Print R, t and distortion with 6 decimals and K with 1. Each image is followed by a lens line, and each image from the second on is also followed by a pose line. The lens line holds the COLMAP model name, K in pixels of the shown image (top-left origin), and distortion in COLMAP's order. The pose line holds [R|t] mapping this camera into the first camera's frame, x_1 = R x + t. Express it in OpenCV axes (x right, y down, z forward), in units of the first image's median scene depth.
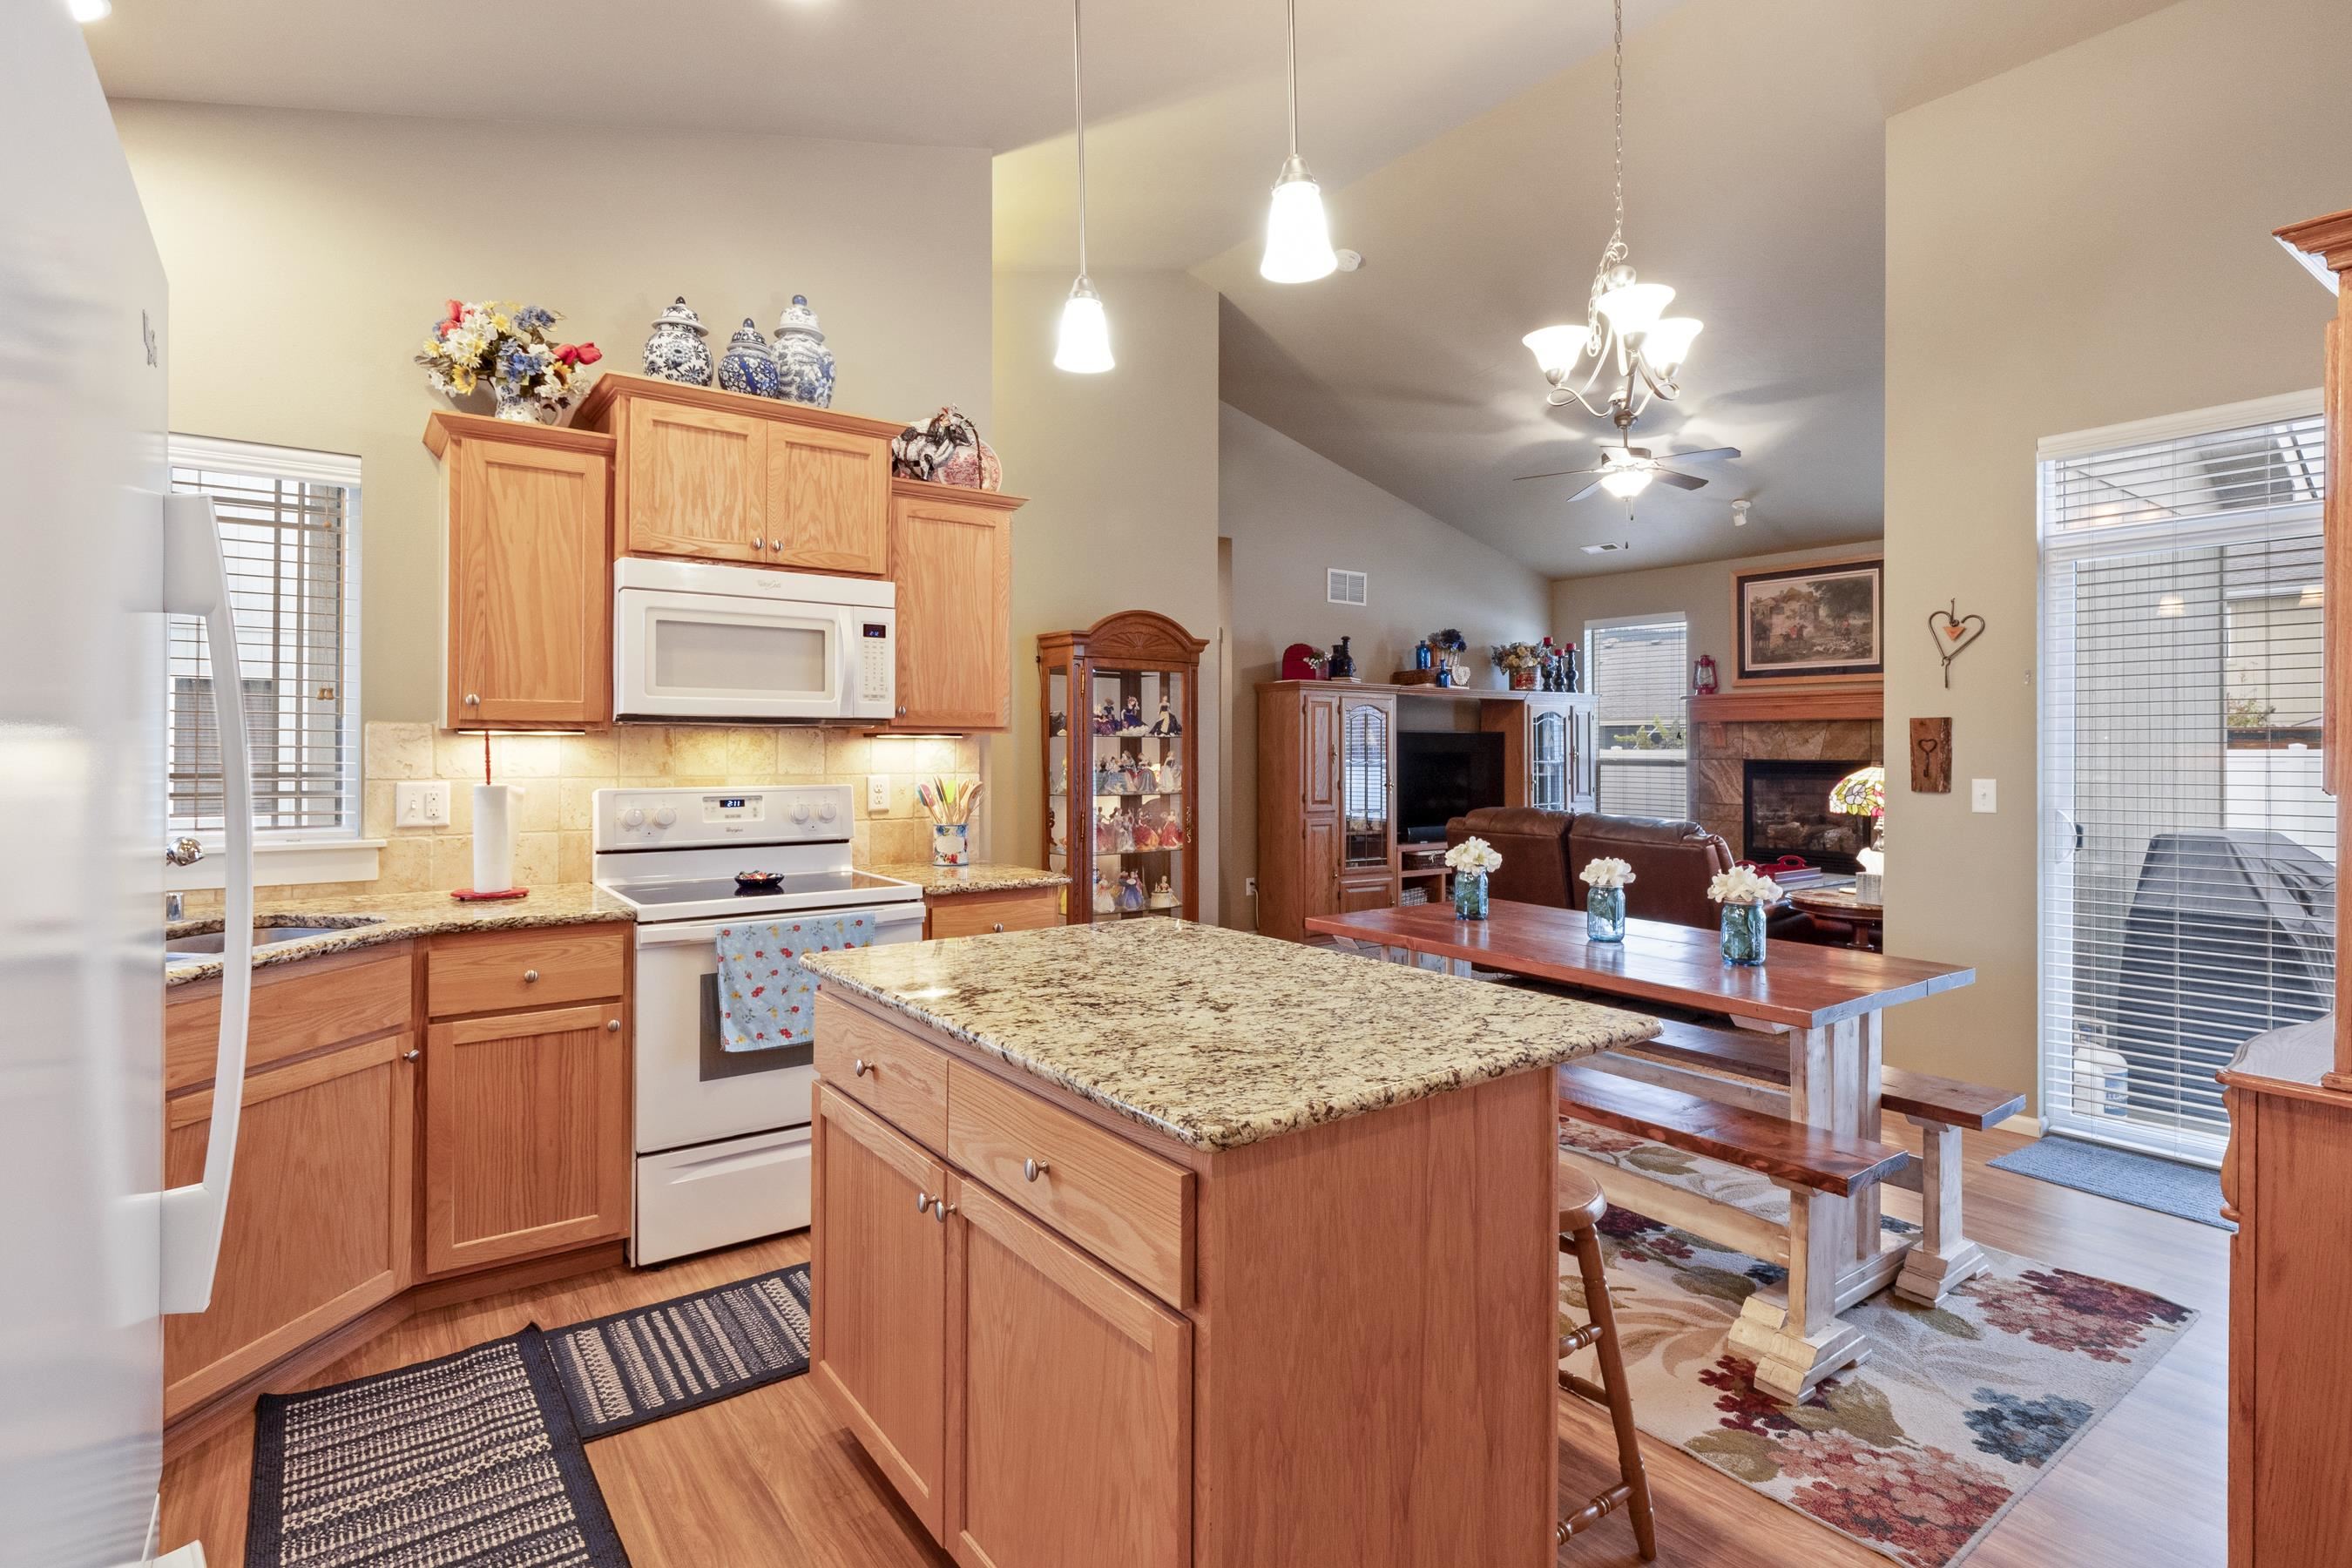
lens RADIAL K [[1153.6, 0, 1156.6], [0, 1153.6, 743.4], [0, 0, 1]] dist [0.008470, -0.005067]
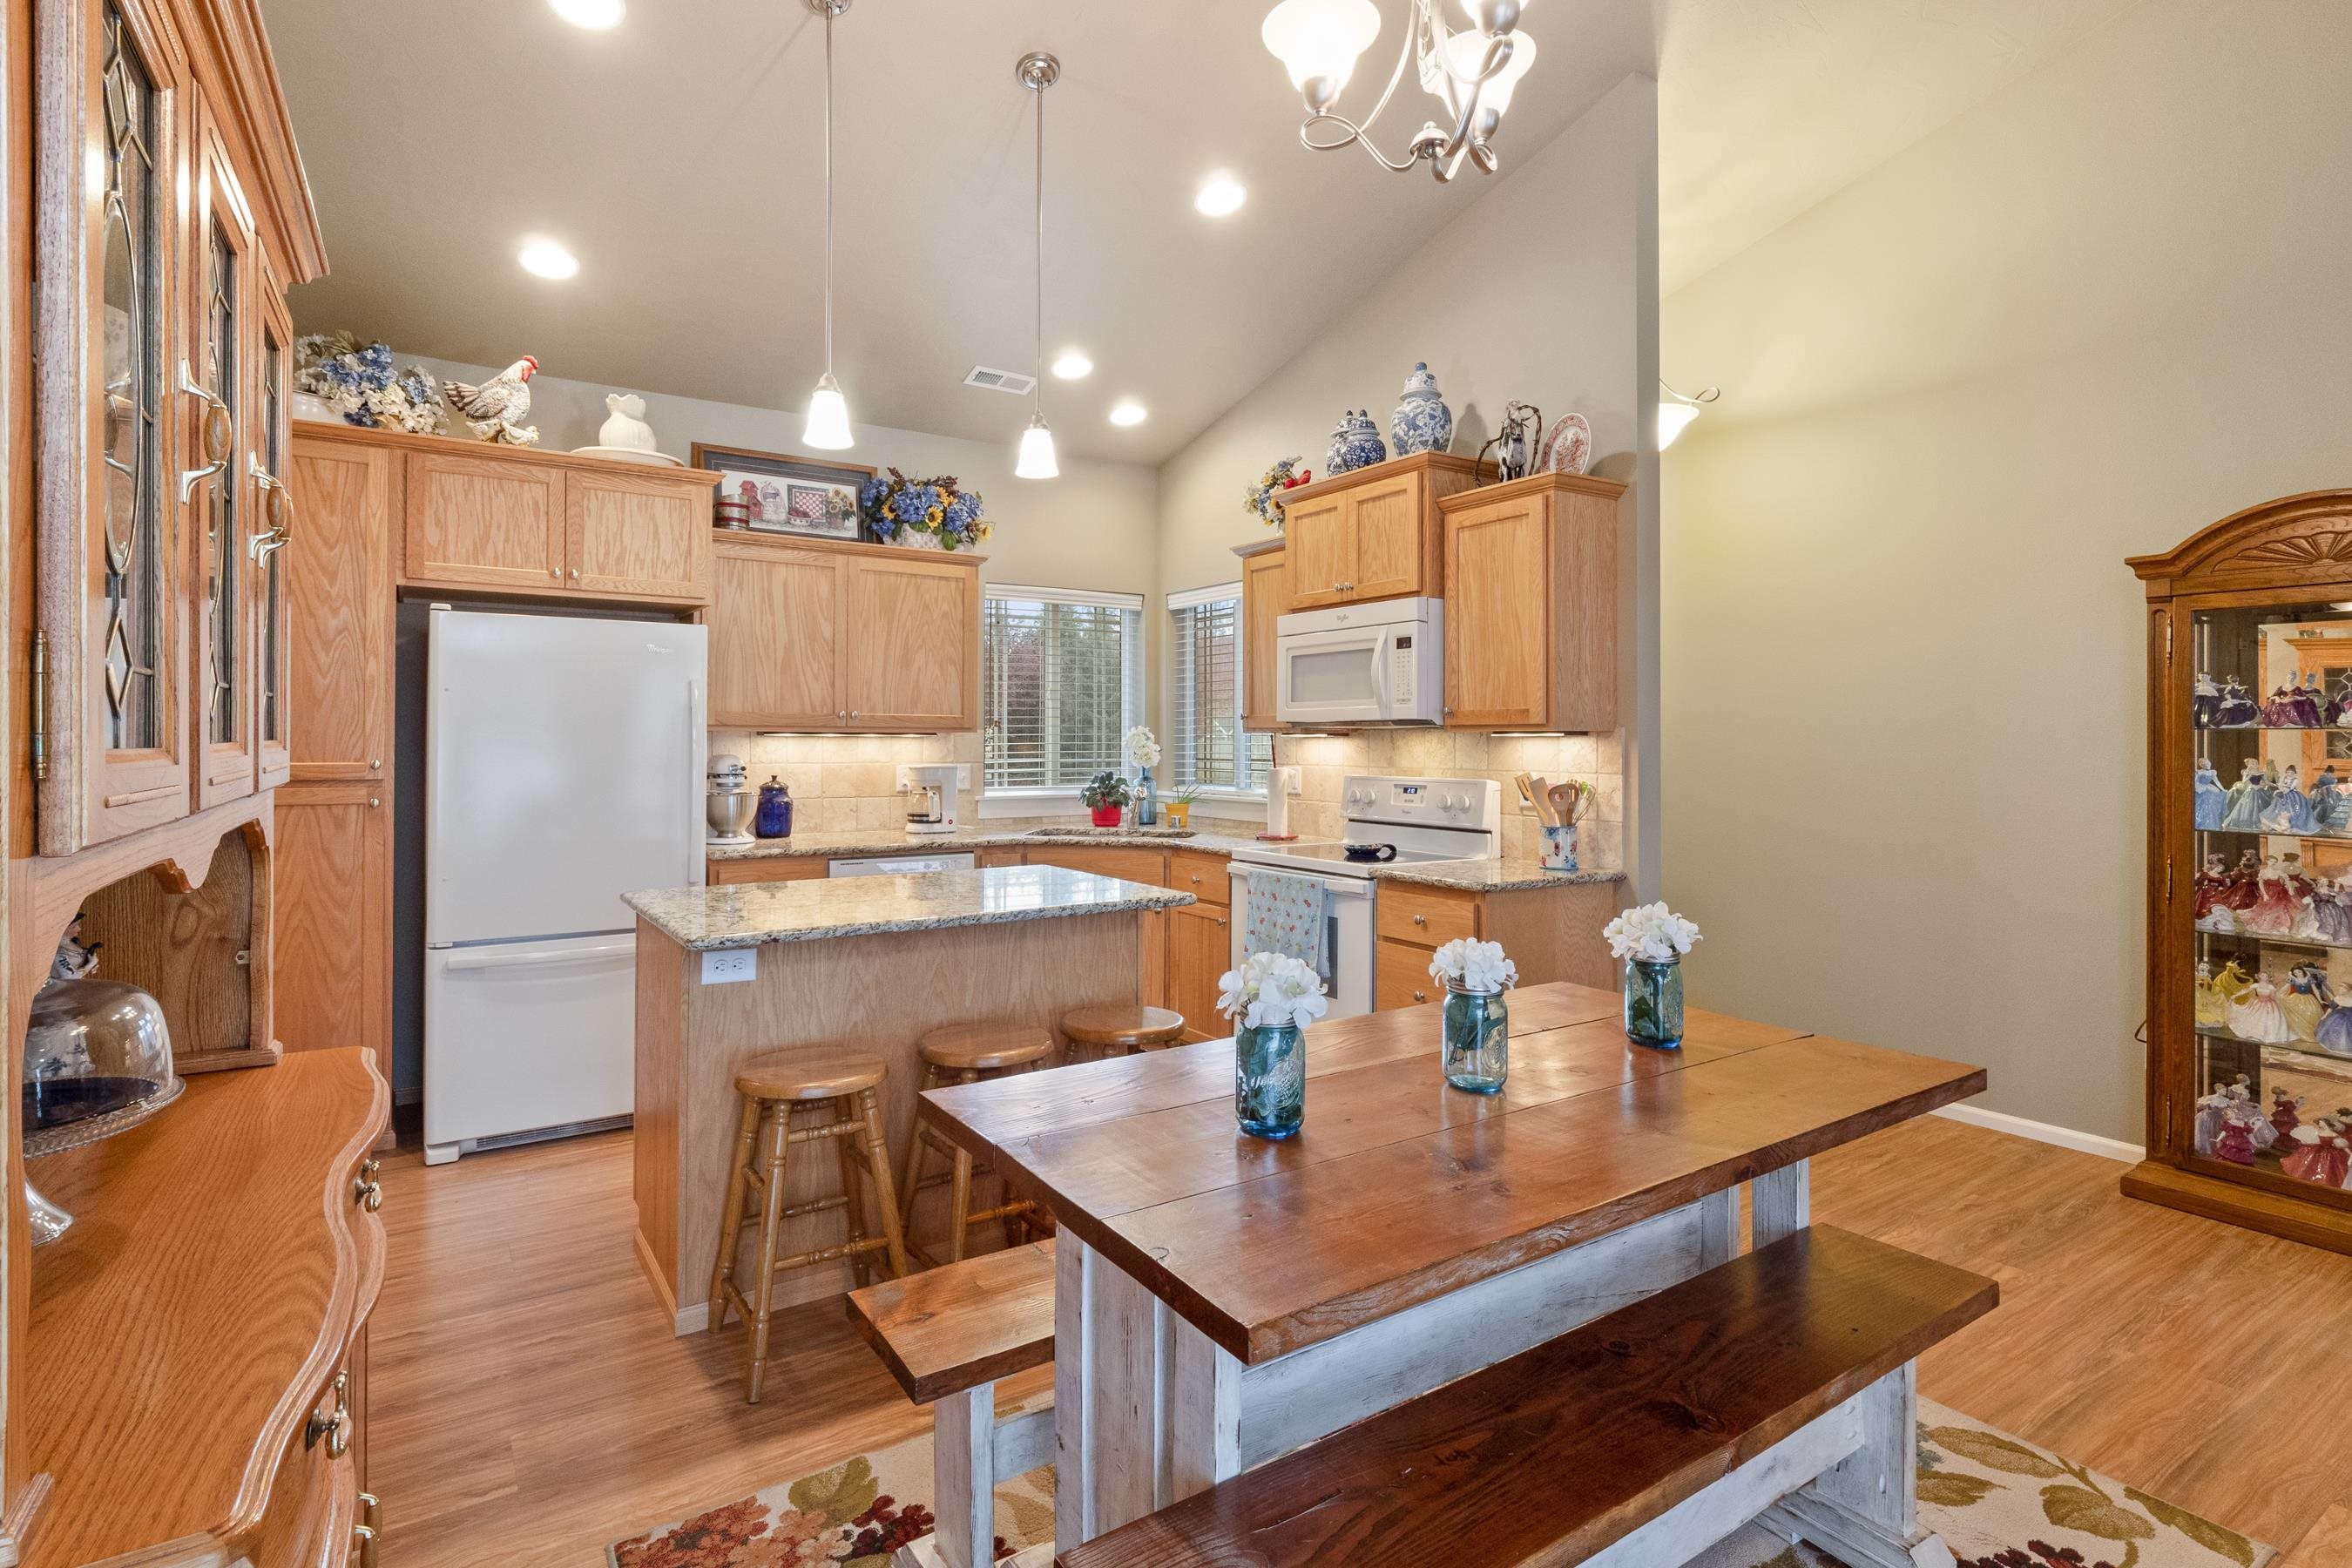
lens RADIAL K [[1153.6, 0, 1177.5], [0, 1153.6, 729.3], [0, 0, 1]] dist [0.008470, -0.005067]
pose [[-0.040784, -0.013855, -0.999072, 0.404255], [0.000442, 0.999904, -0.013885, 0.001532], [0.999168, -0.001007, -0.040774, 0.369048]]
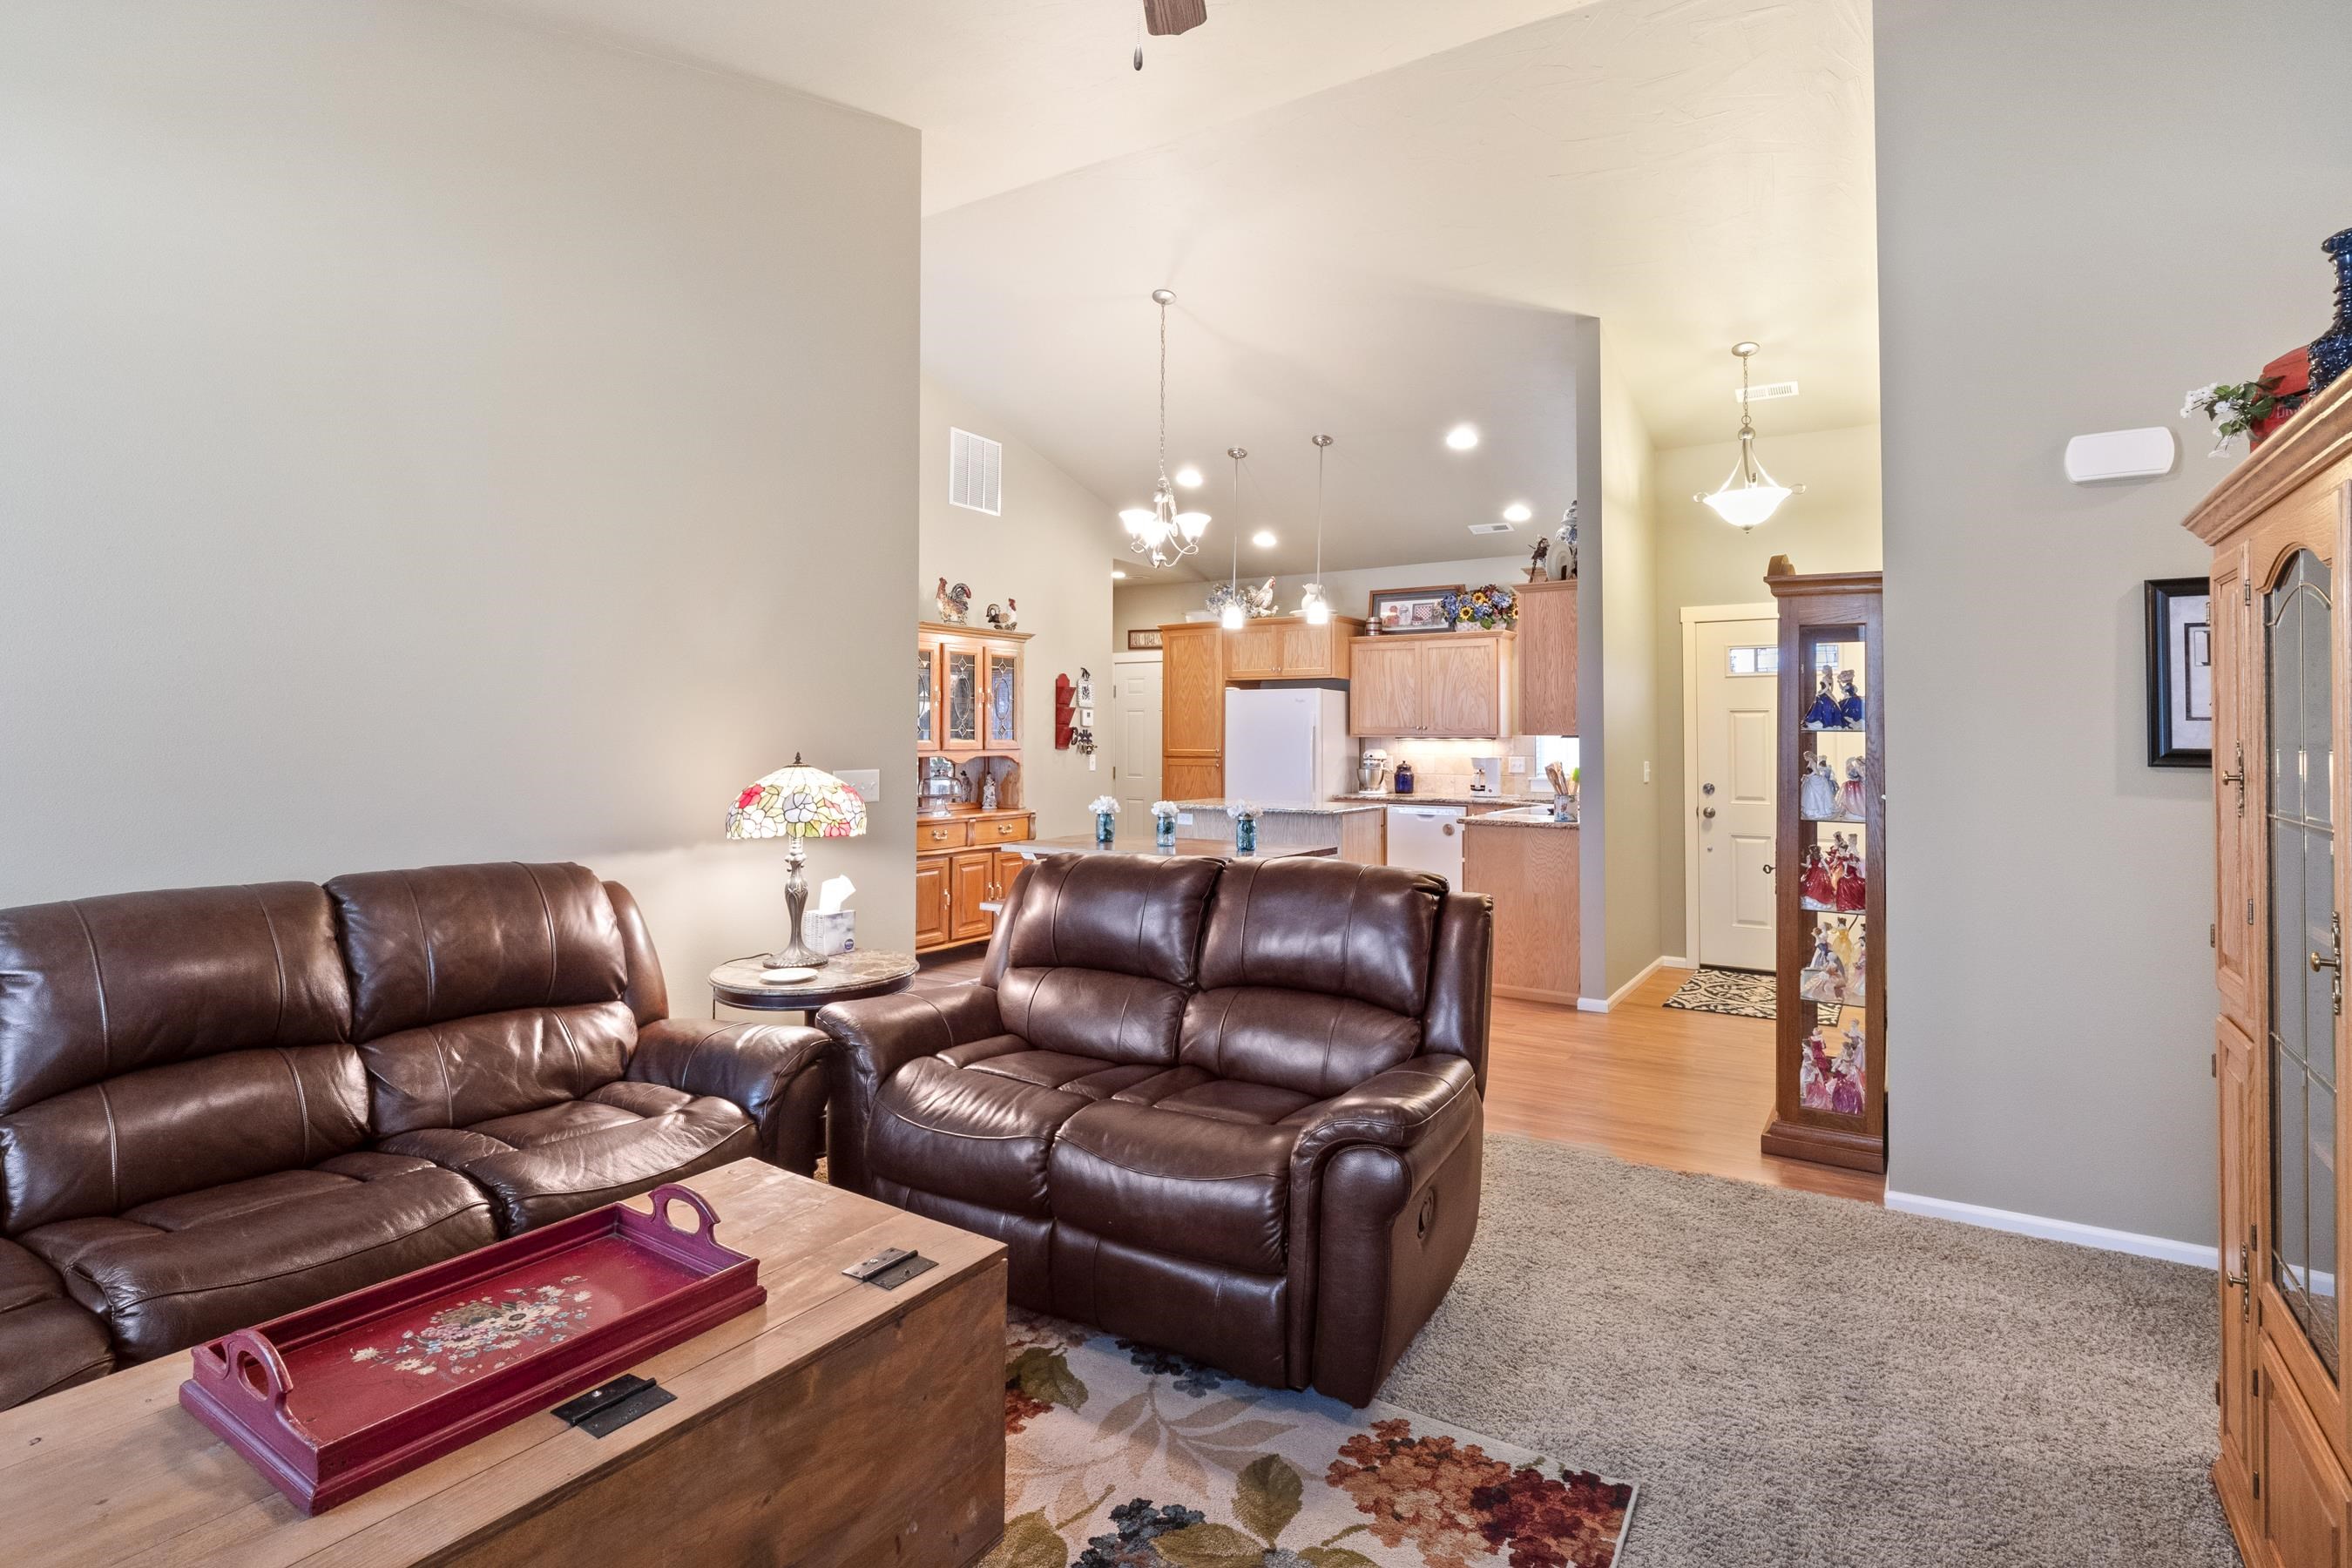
lens RADIAL K [[1153.6, 0, 1169.6], [0, 1153.6, 714.2], [0, 0, 1]] dist [0.008470, -0.005067]
pose [[-0.931013, -0.014247, -0.364708, 0.441882], [-0.004599, 0.999616, -0.027308, 0.004107], [0.364957, -0.023747, -0.930721, 1.141157]]
